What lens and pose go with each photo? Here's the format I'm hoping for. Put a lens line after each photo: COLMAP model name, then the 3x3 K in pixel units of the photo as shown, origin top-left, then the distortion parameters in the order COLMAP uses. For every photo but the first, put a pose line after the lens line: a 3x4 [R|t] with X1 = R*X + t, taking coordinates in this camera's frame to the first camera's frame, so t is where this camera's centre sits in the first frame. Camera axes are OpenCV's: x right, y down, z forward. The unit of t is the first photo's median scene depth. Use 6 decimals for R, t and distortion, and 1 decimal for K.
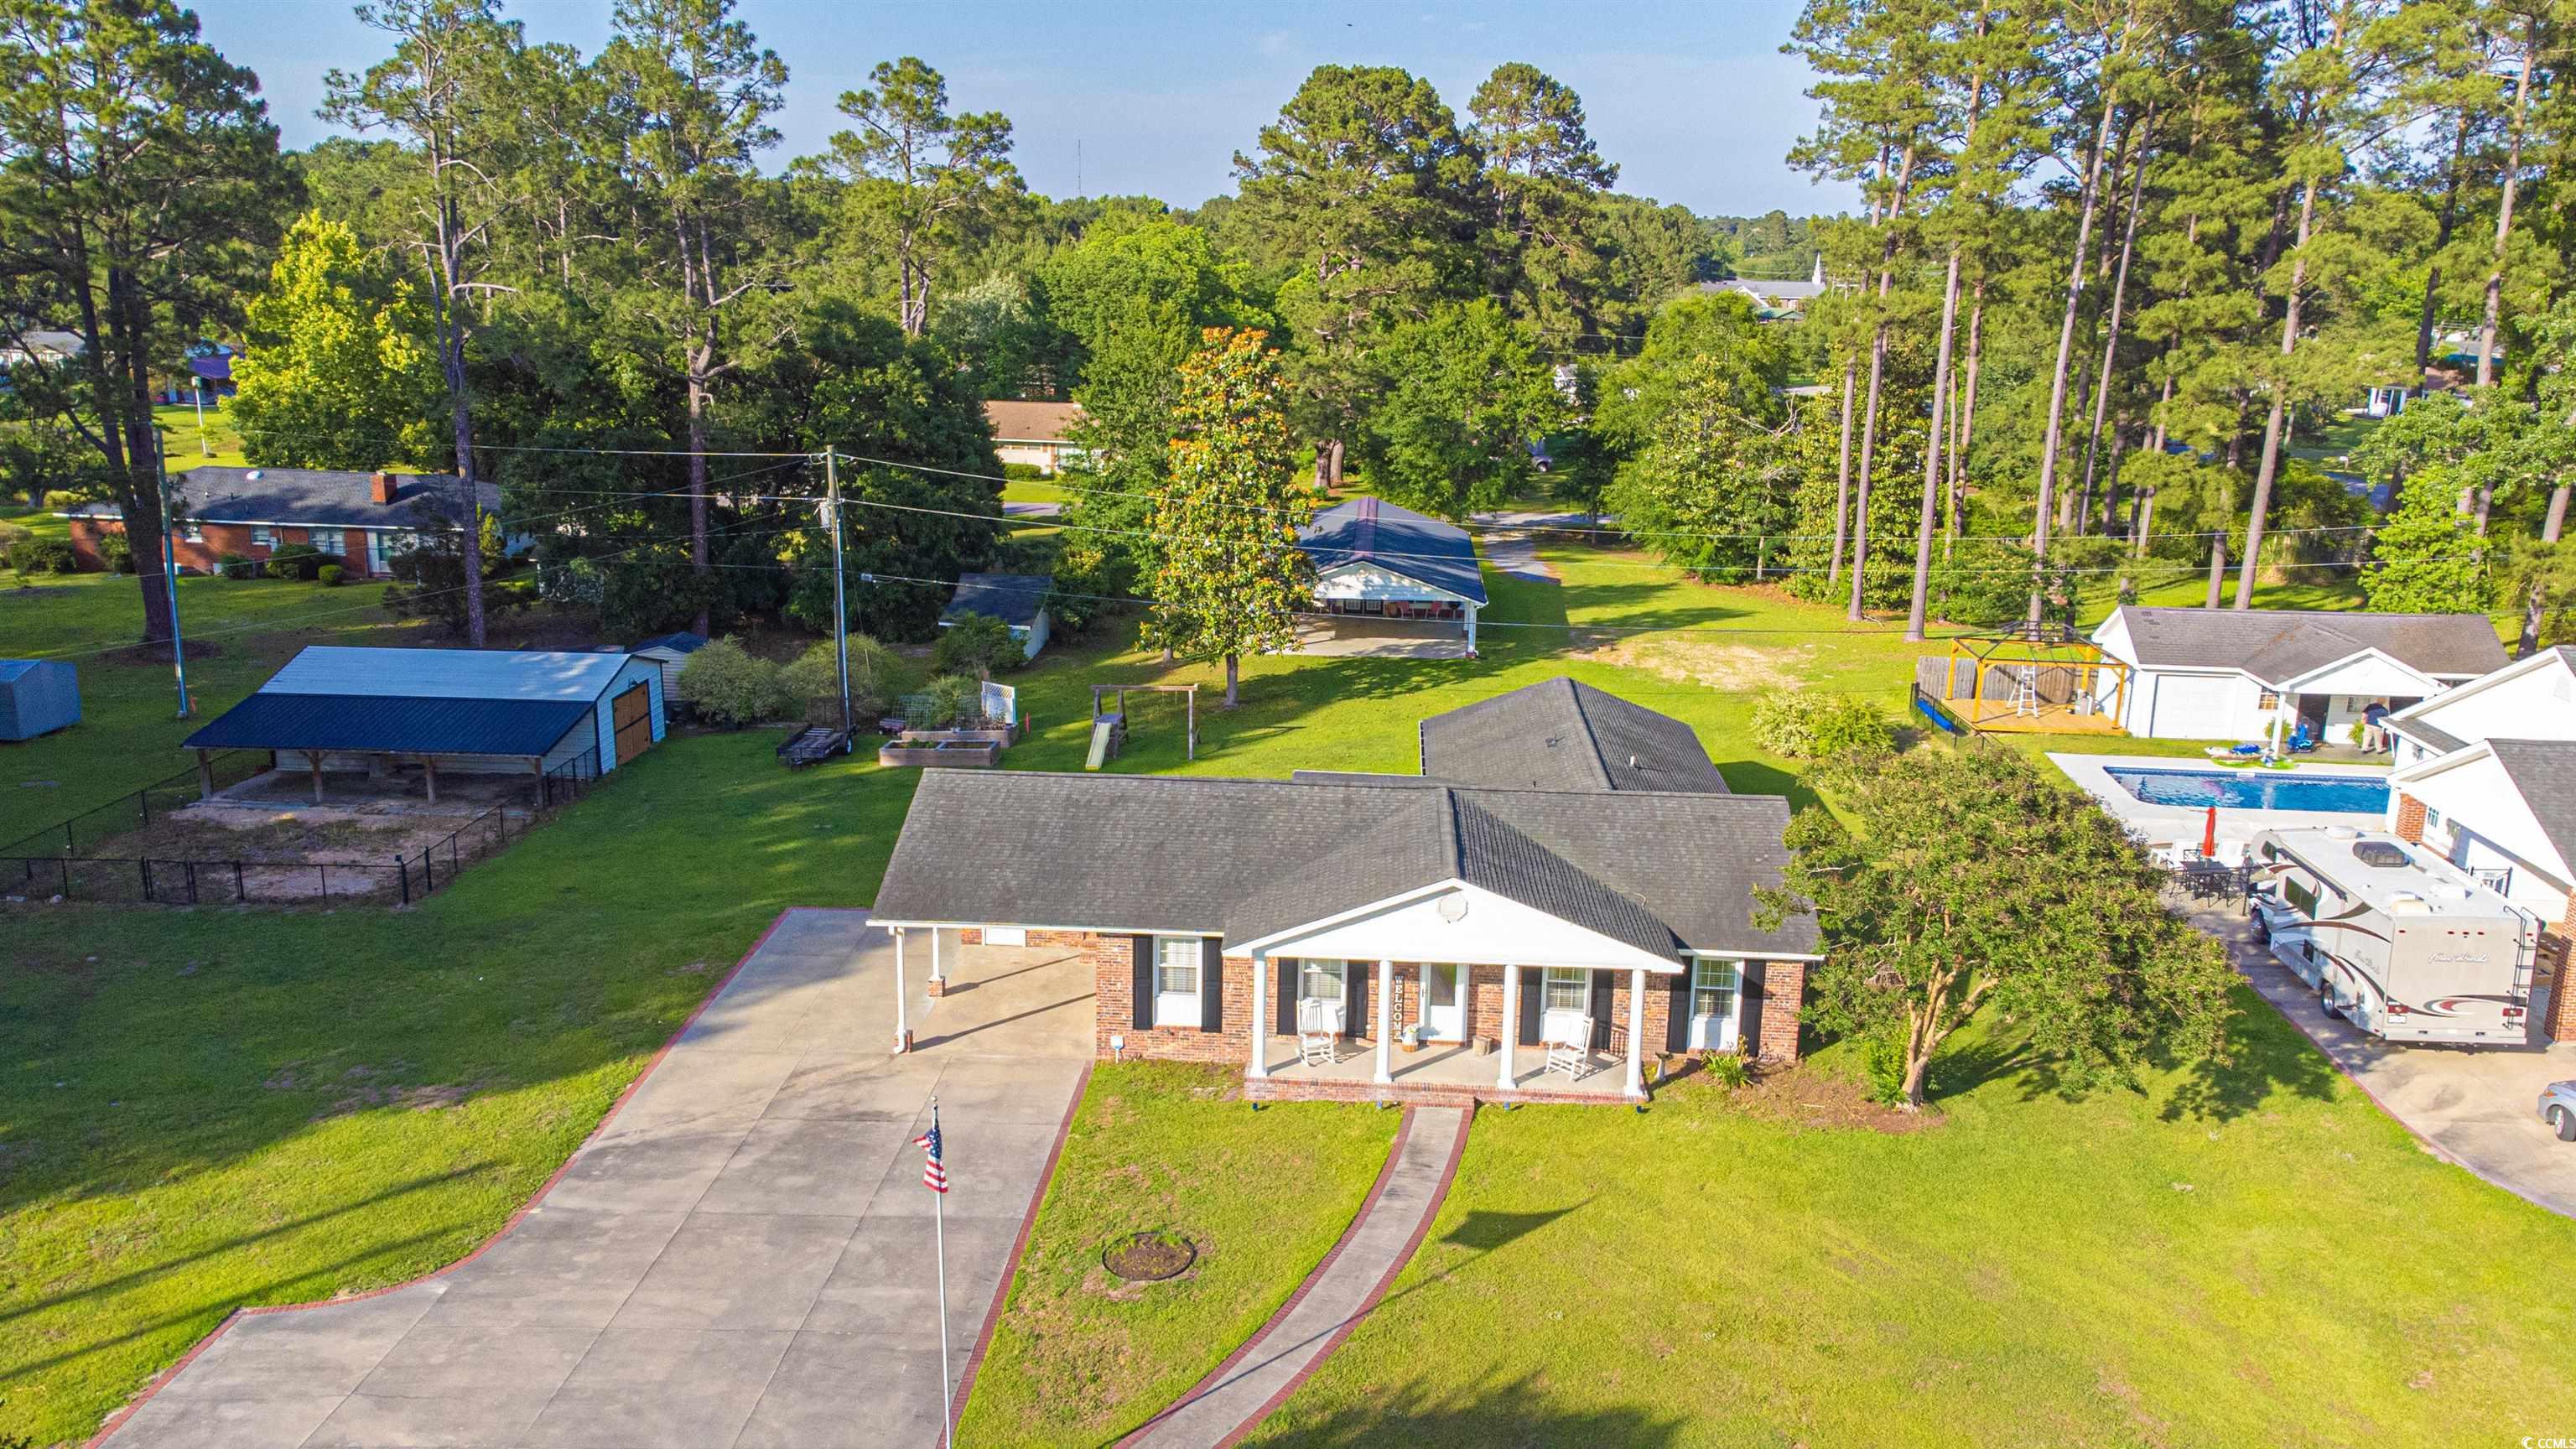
lens RADIAL K [[1911.4, 0, 1288.0], [0, 1911.4, 724.5], [0, 0, 1]] dist [0.051106, 0.012384]
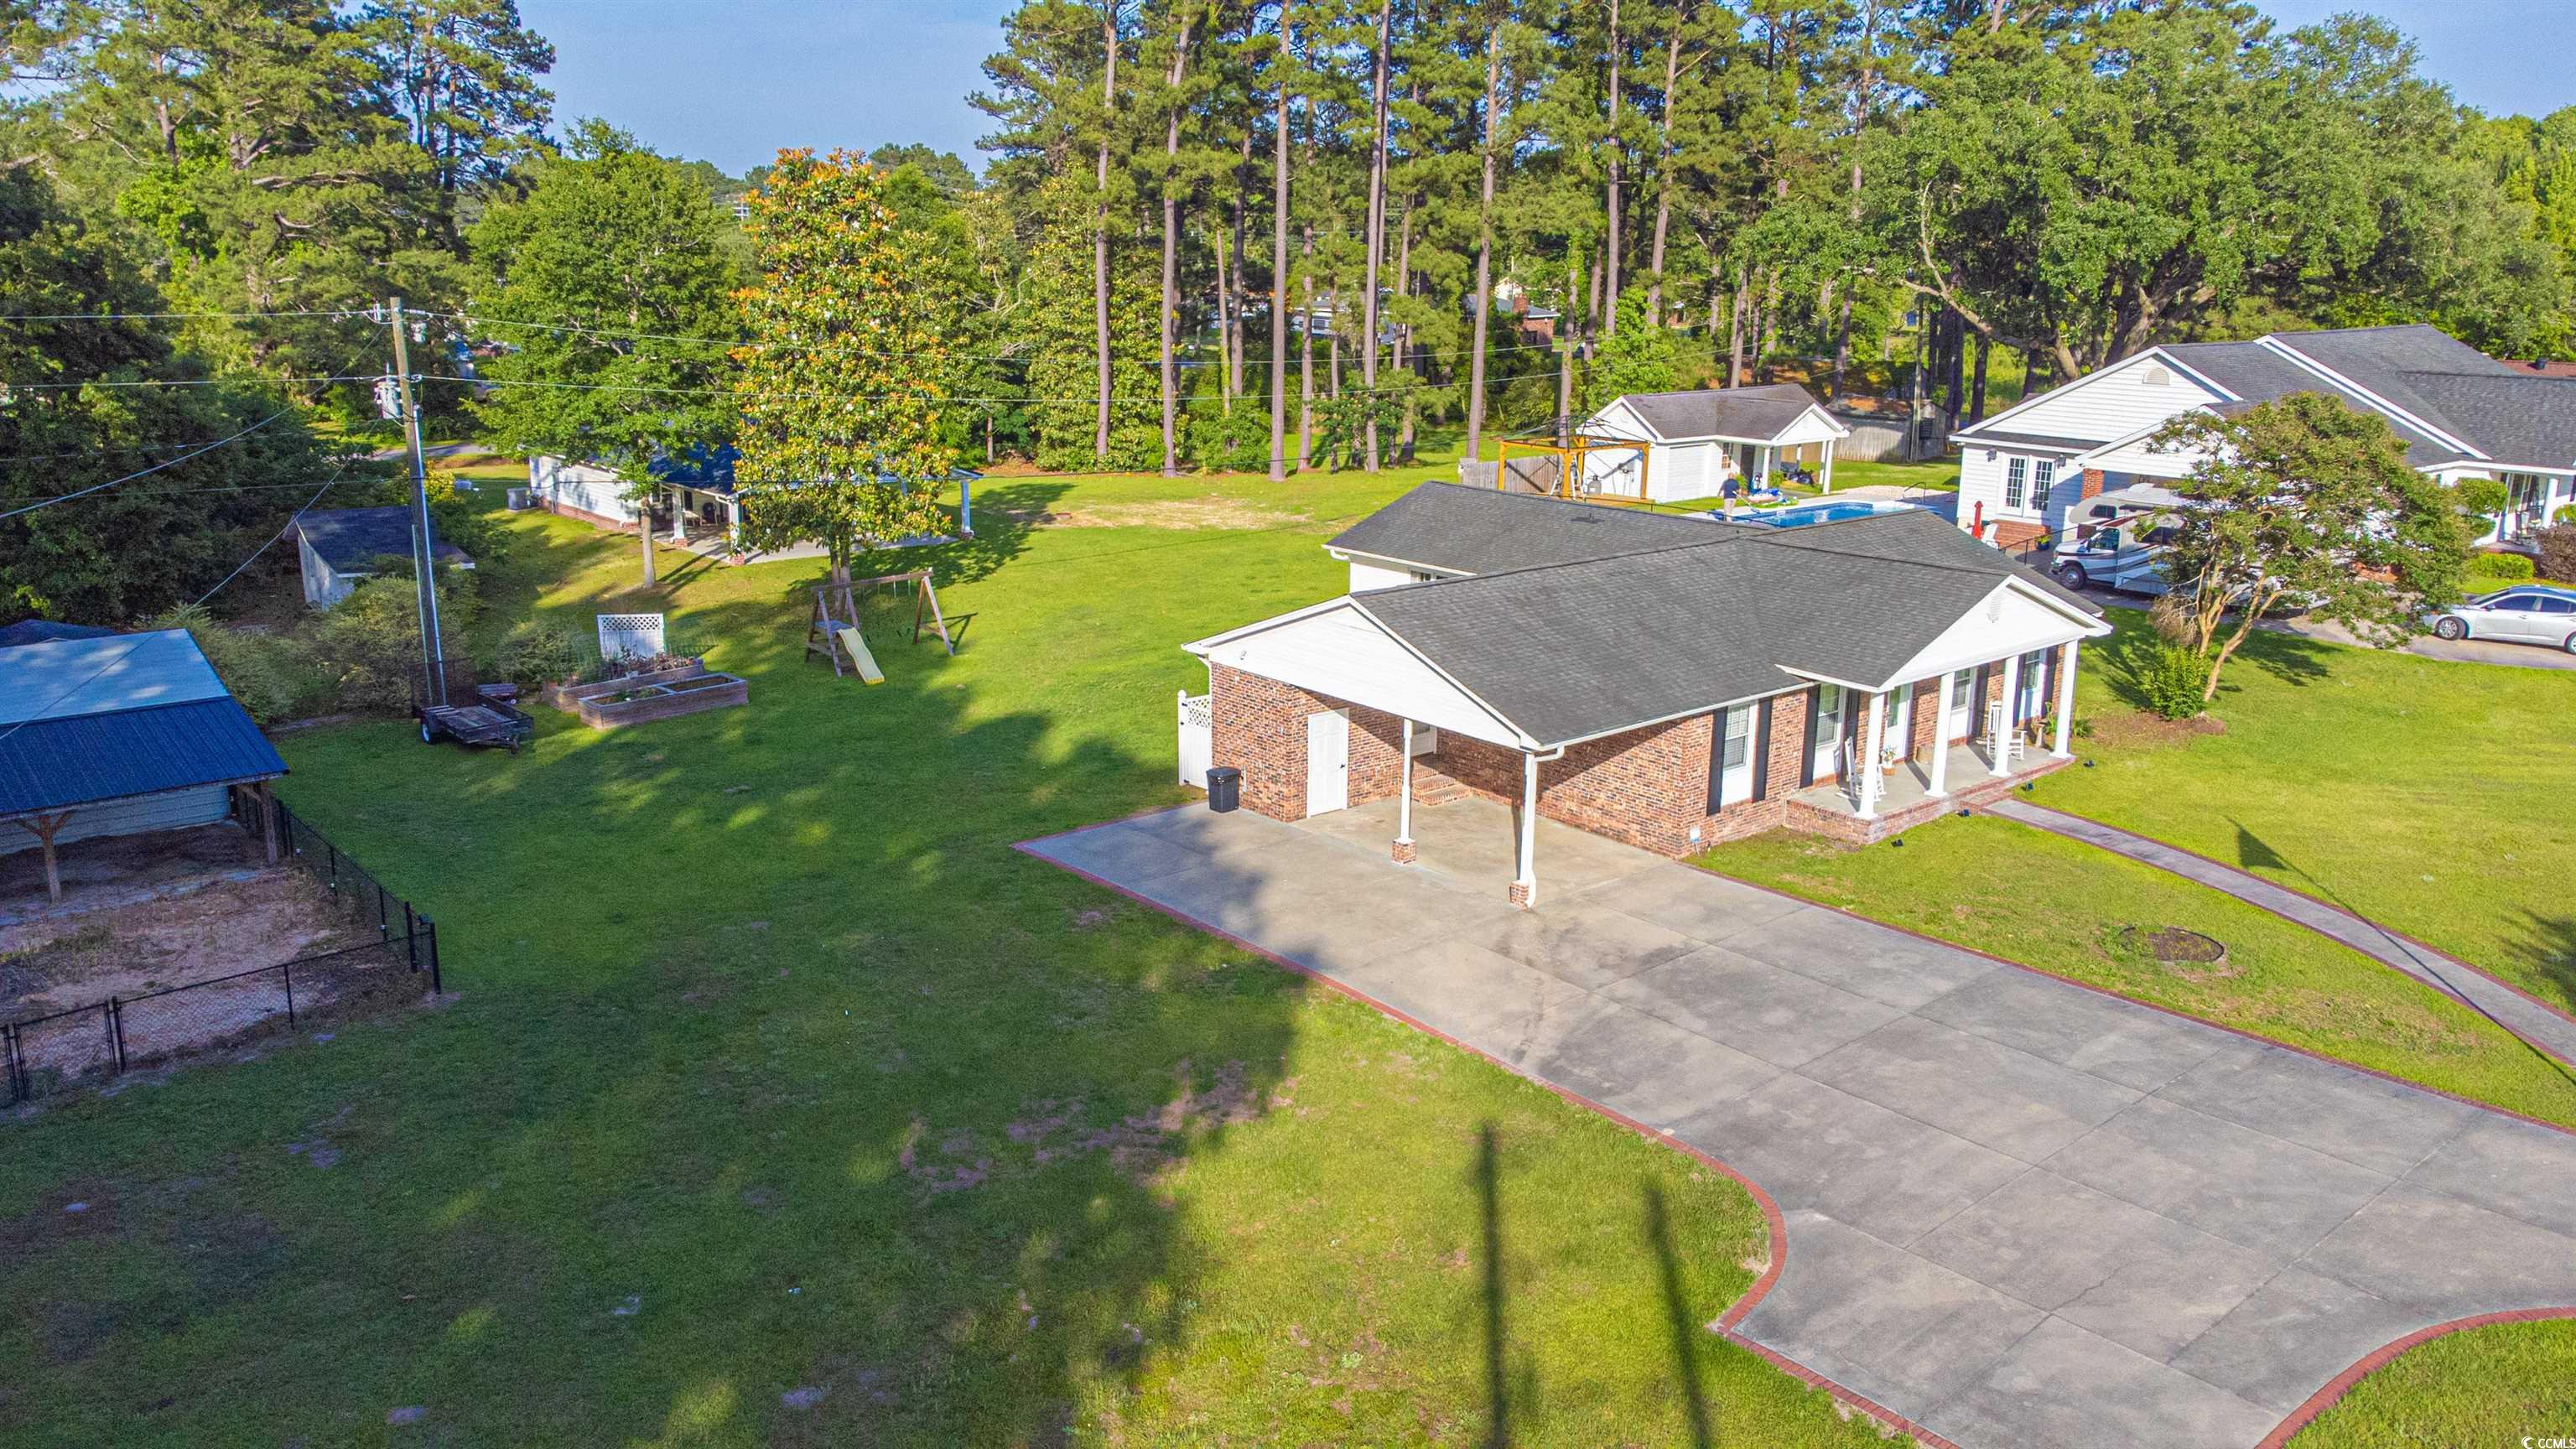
lens RADIAL K [[1911.4, 0, 1288.0], [0, 1911.4, 724.5], [0, 0, 1]] dist [0.051106, 0.012384]
pose [[0.712560, -0.180295, 0.678050, -0.843413], [0.171116, 0.981894, 0.081264, 0.007791], [-0.680425, 0.058120, 0.730510, 0.469477]]
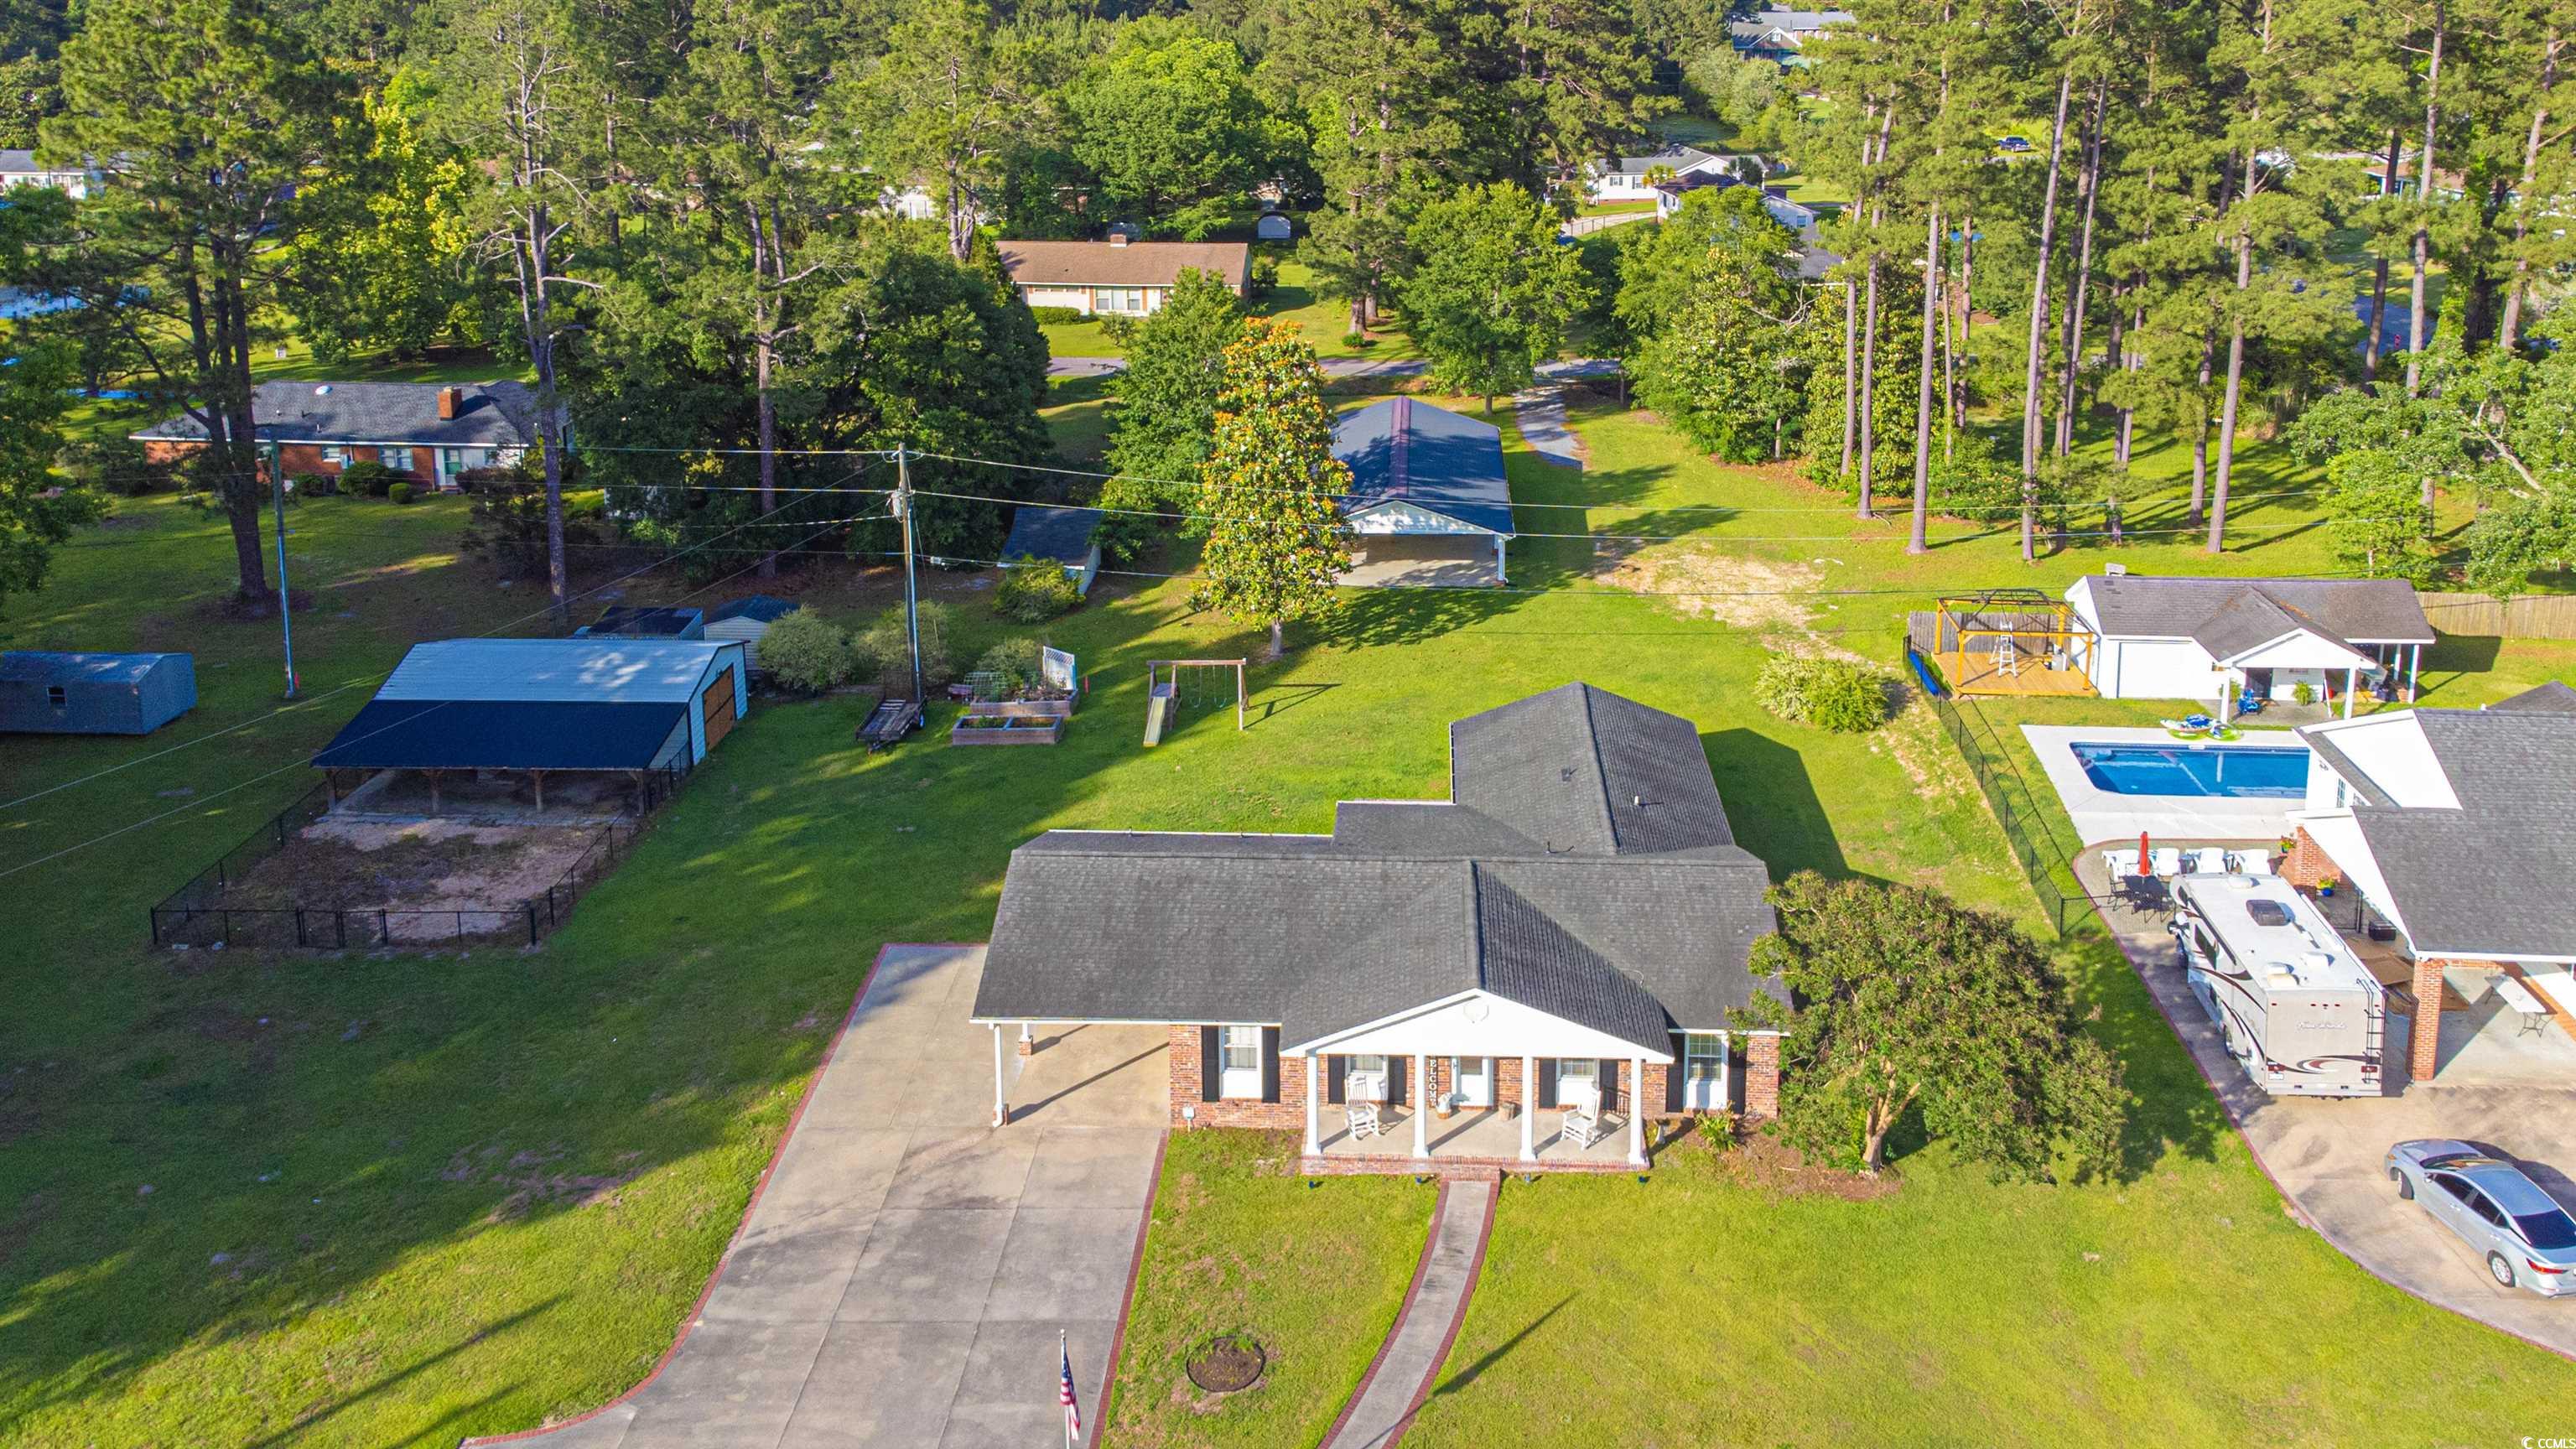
lens RADIAL K [[2000.8, 0, 1364.4], [0, 2000.8, 349.1], [0, 0, 1]] dist [0.059177, -0.032215]
pose [[0.999527, -0.024518, 0.018569, 0.004582], [0.025281, 0.998795, -0.042058, -0.239171], [-0.017515, 0.042507, 0.998943, -0.228022]]
